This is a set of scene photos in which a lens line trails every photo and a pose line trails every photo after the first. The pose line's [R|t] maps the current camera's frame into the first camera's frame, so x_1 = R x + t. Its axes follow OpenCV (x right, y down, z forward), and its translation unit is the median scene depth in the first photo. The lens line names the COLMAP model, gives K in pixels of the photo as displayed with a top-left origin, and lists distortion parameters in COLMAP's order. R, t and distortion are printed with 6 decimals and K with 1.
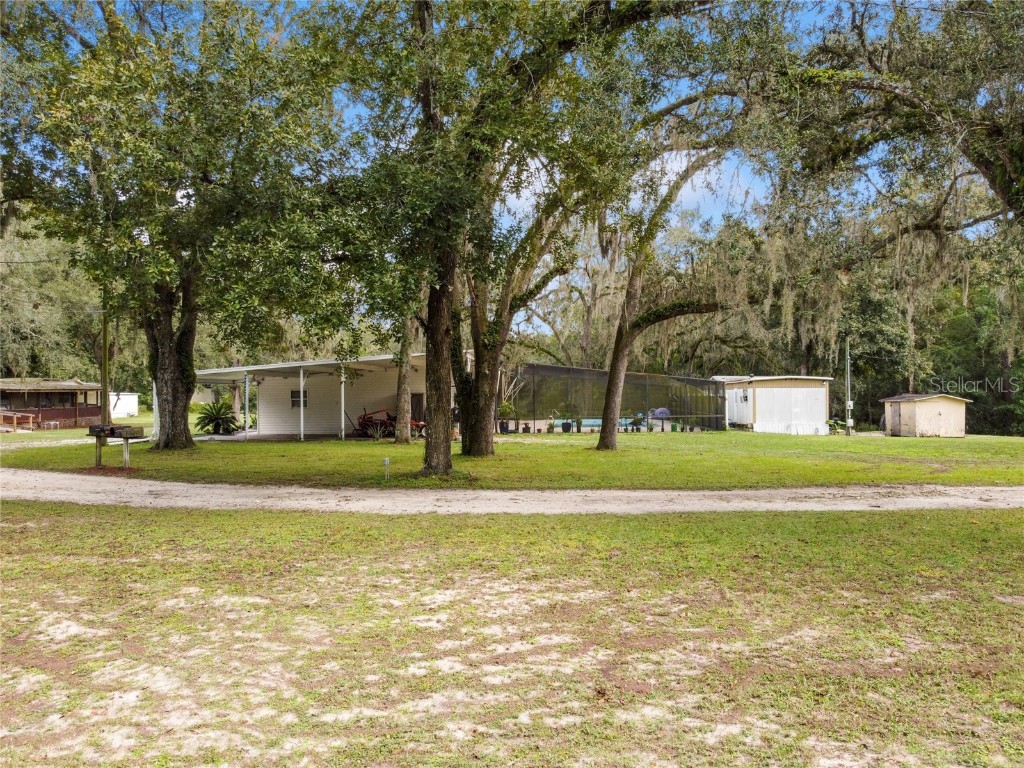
lens RADIAL K [[777.8, 0, 512.0], [0, 777.8, 384.0], [0, 0, 1]] dist [-0.003667, -0.002357]
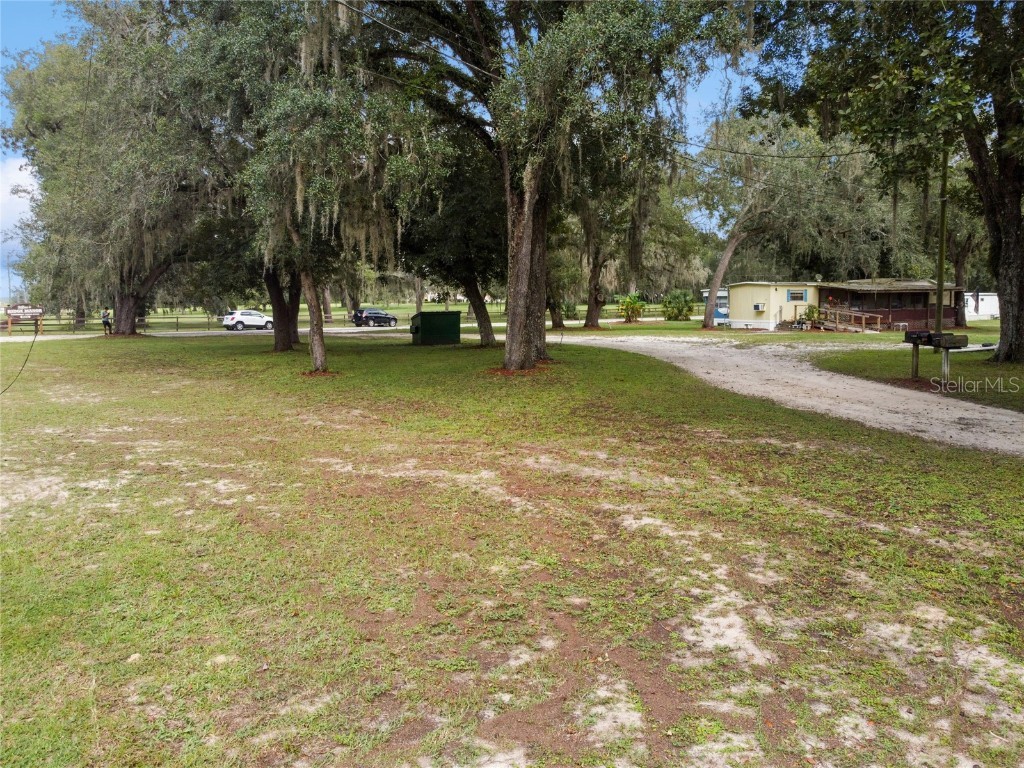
lens RADIAL K [[777.8, 0, 512.0], [0, 777.8, 384.0], [0, 0, 1]] dist [-0.003667, -0.002357]
pose [[0.526751, 0.093904, -0.844817, -0.027565], [0.014500, 0.992742, 0.119387, 0.001240], [0.849896, -0.075137, 0.521566, 0.136089]]
